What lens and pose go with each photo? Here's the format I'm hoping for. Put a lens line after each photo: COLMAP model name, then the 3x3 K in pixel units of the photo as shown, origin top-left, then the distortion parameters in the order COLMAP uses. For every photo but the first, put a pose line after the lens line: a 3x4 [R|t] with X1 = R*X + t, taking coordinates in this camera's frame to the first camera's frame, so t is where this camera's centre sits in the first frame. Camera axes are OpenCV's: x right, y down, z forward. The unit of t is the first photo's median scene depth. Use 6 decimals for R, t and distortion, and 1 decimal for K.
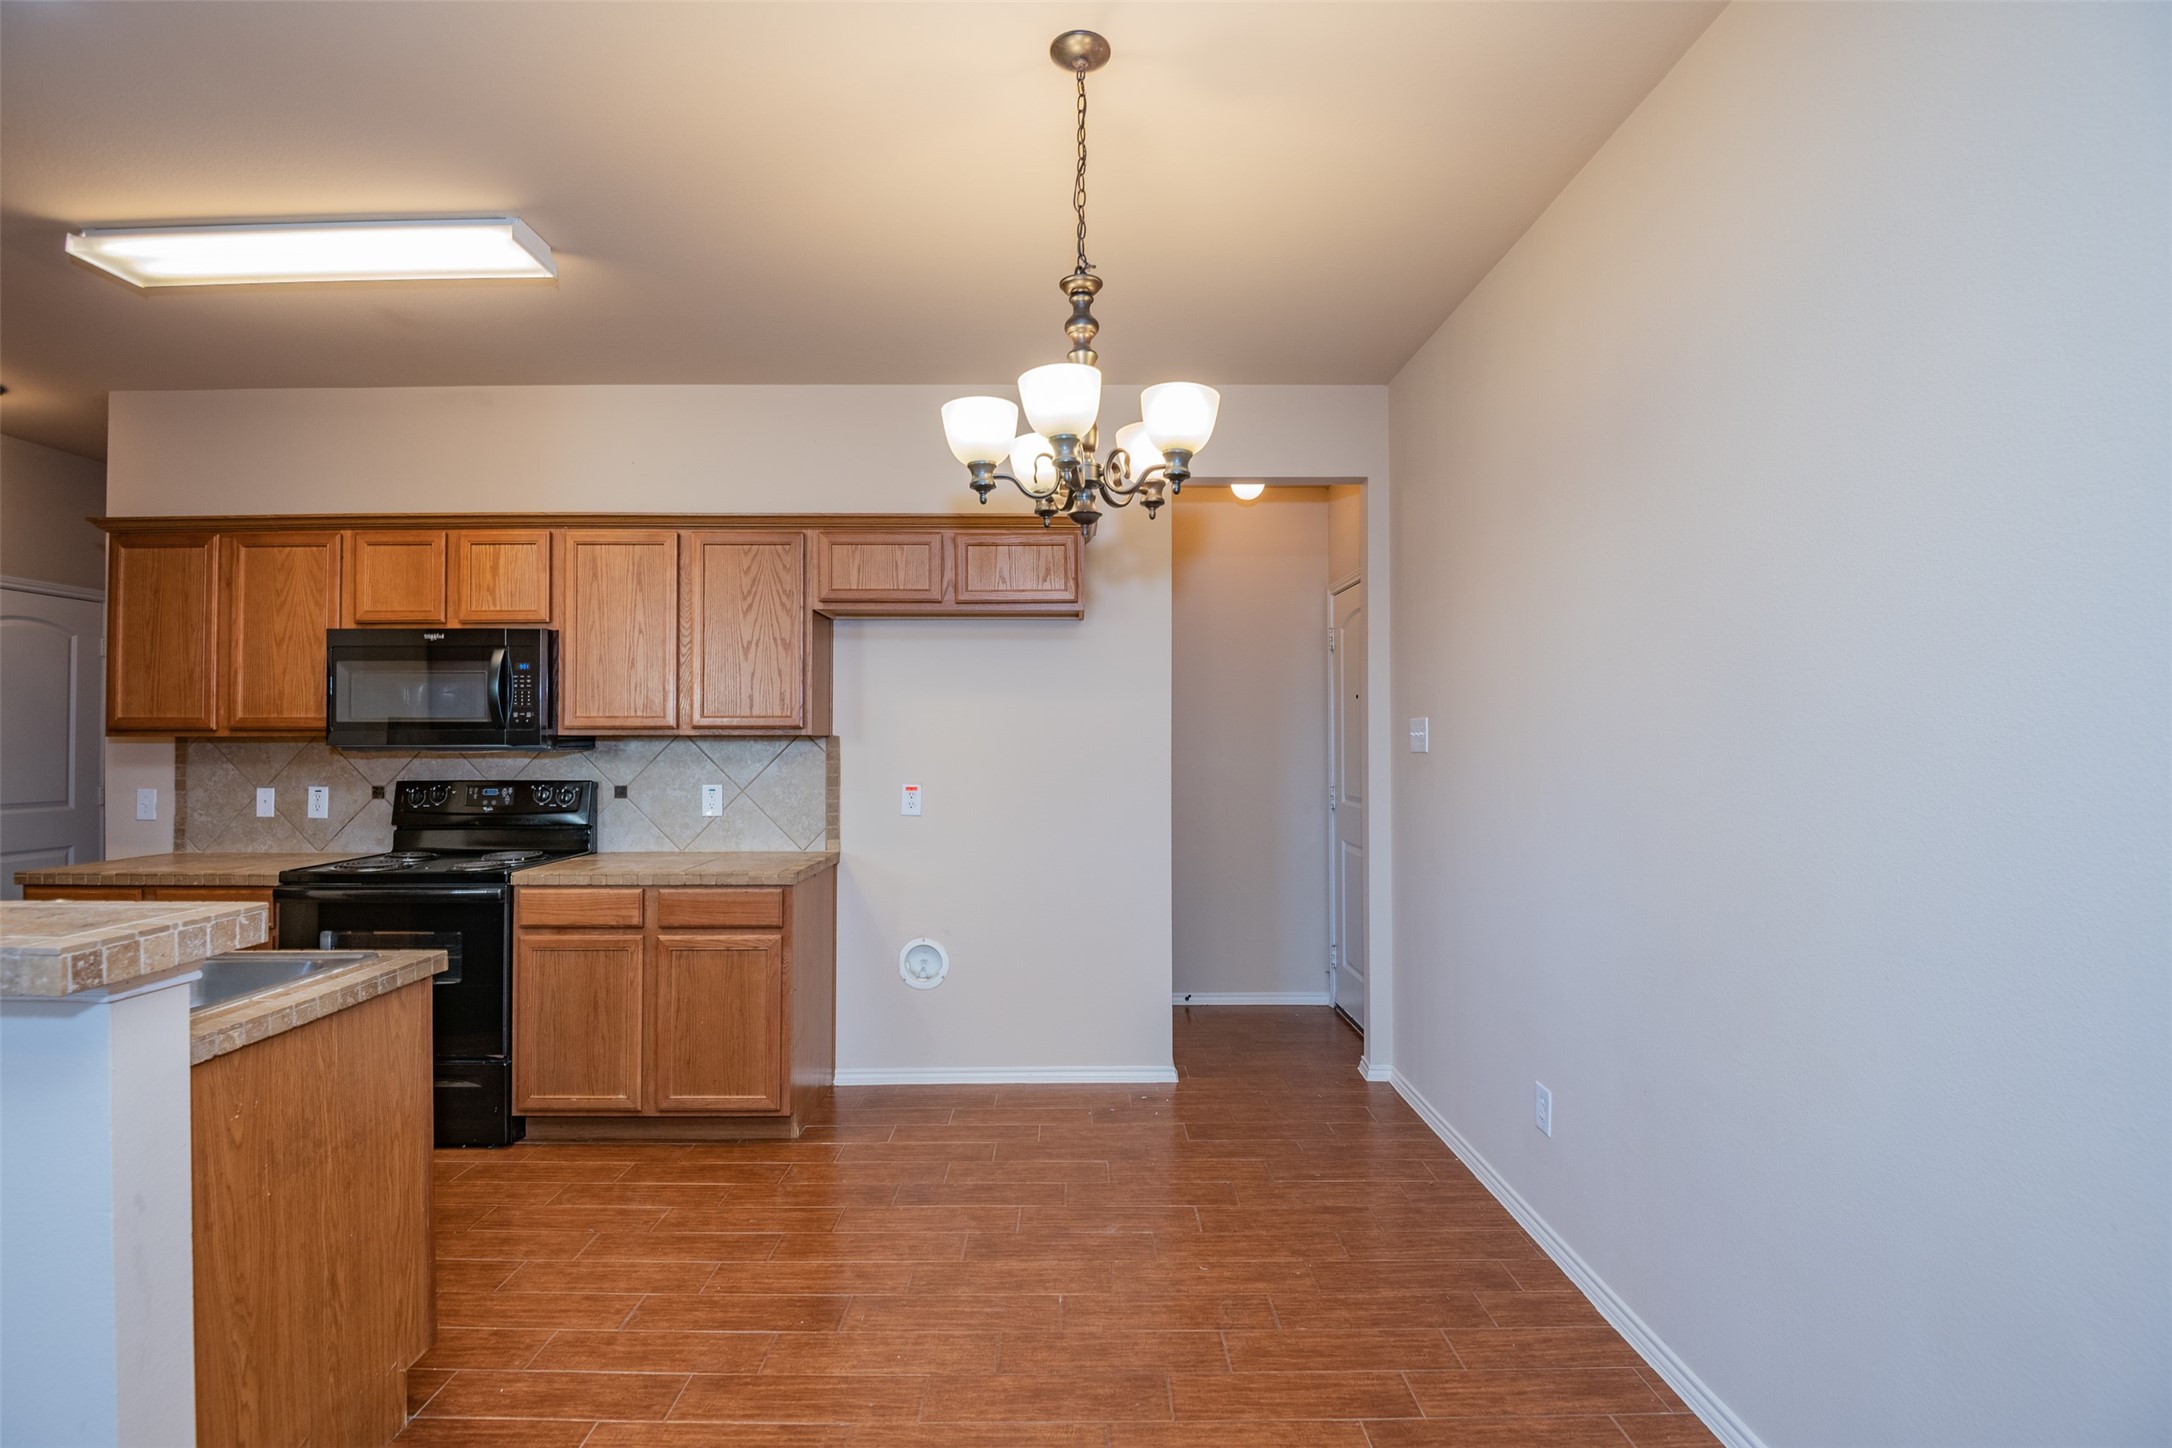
lens RADIAL K [[990.4, 0, 1084.1], [0, 990.4, 725.9], [0, 0, 1]] dist [-0.000524, -0.015749]
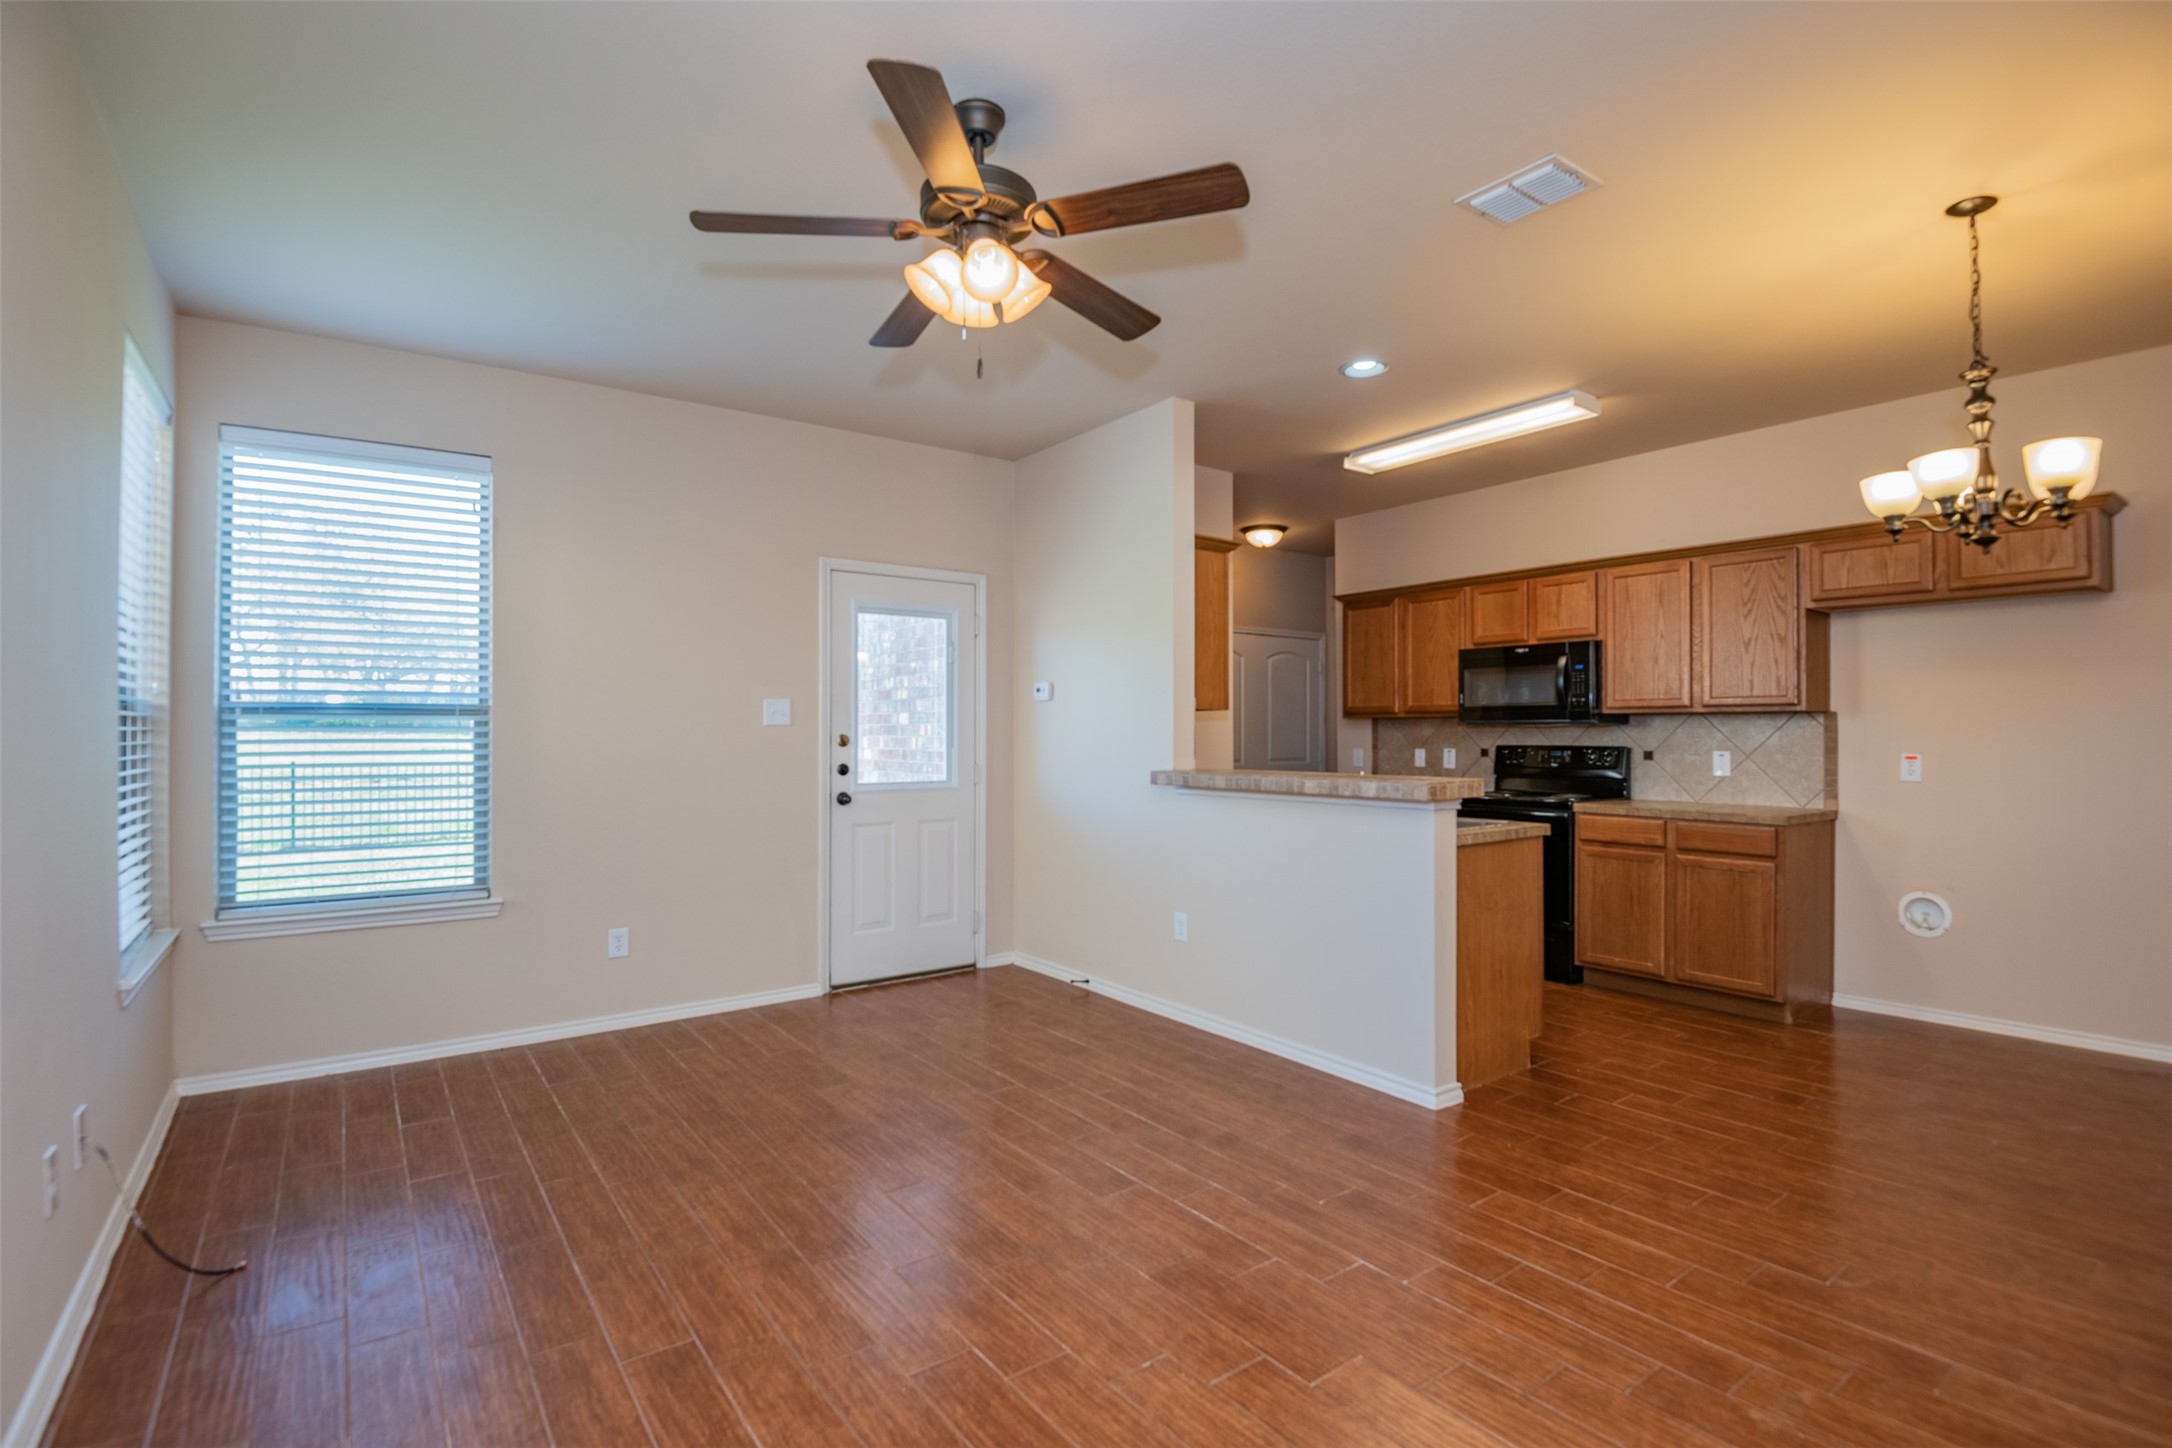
lens RADIAL K [[1008.9, 0, 1082.1], [0, 1008.9, 724.8], [0, 0, 1]] dist [-0.000313, -0.026359]
pose [[0.581325, -0.004953, -0.813656, 0.216175], [0.009130, 0.999958, 0.000436, 0.018558], [0.813620, -0.007682, 0.581346, -0.460600]]
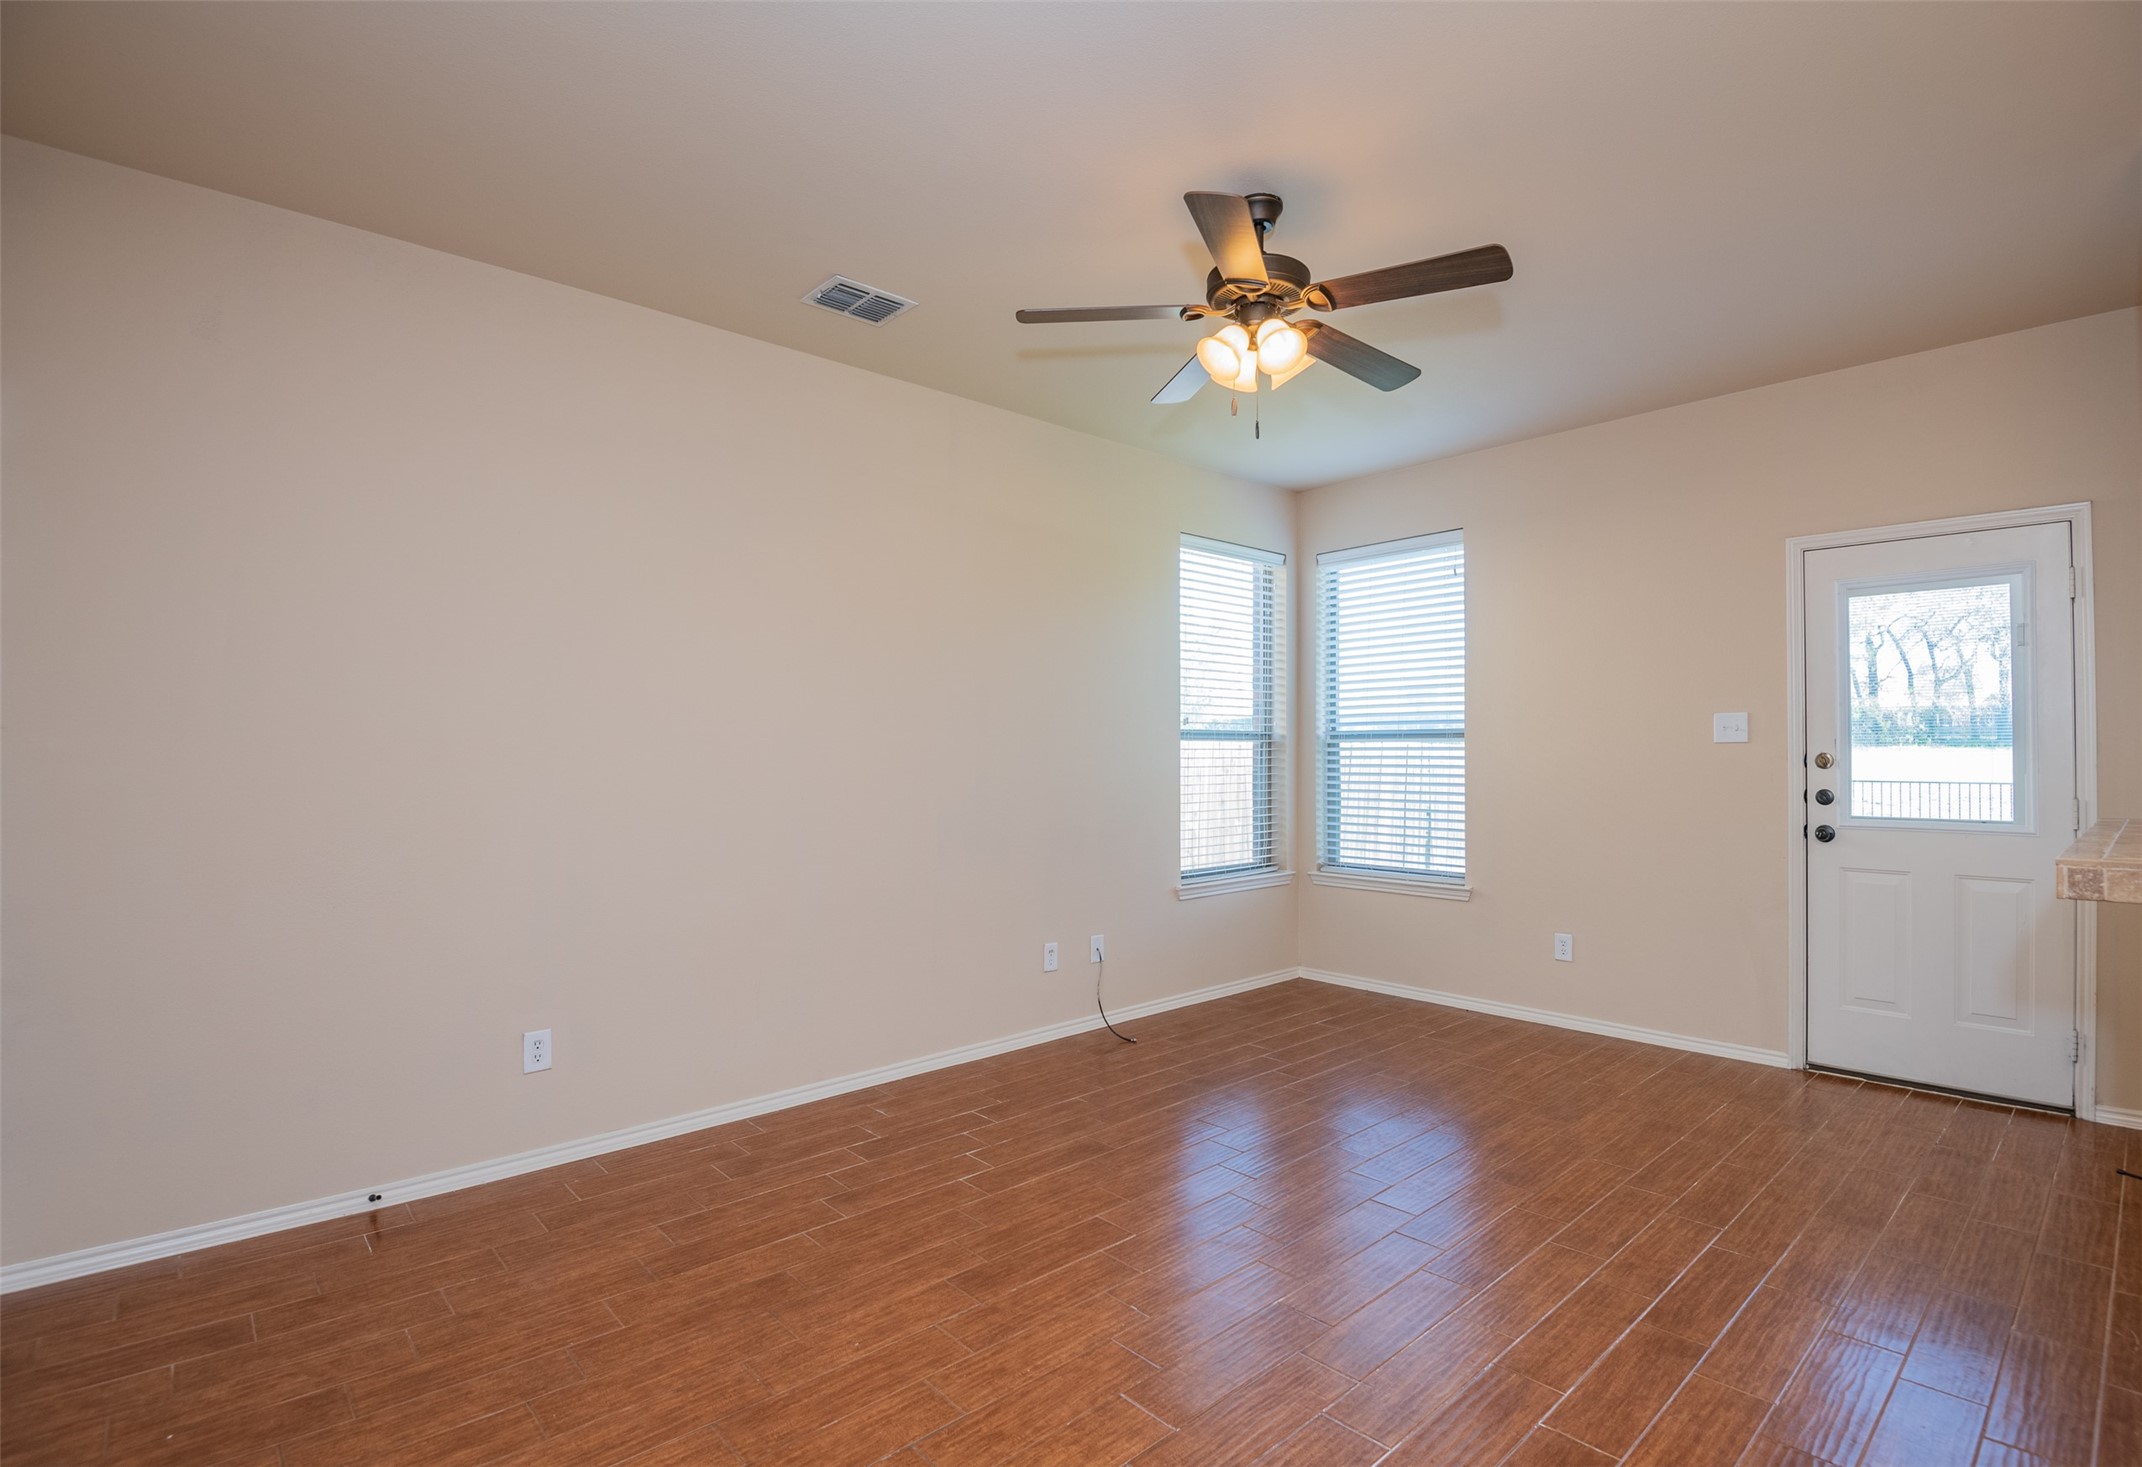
lens RADIAL K [[1017.4, 0, 1104.5], [0, 1017.4, 738.1], [0, 0, 1]] dist [0.013468, -0.032149]
pose [[-0.736154, -0.006267, -0.676785, 0.233219], [0.010931, 0.999717, -0.021147, 0.027942], [0.676726, -0.022965, -0.735877, 0.364528]]
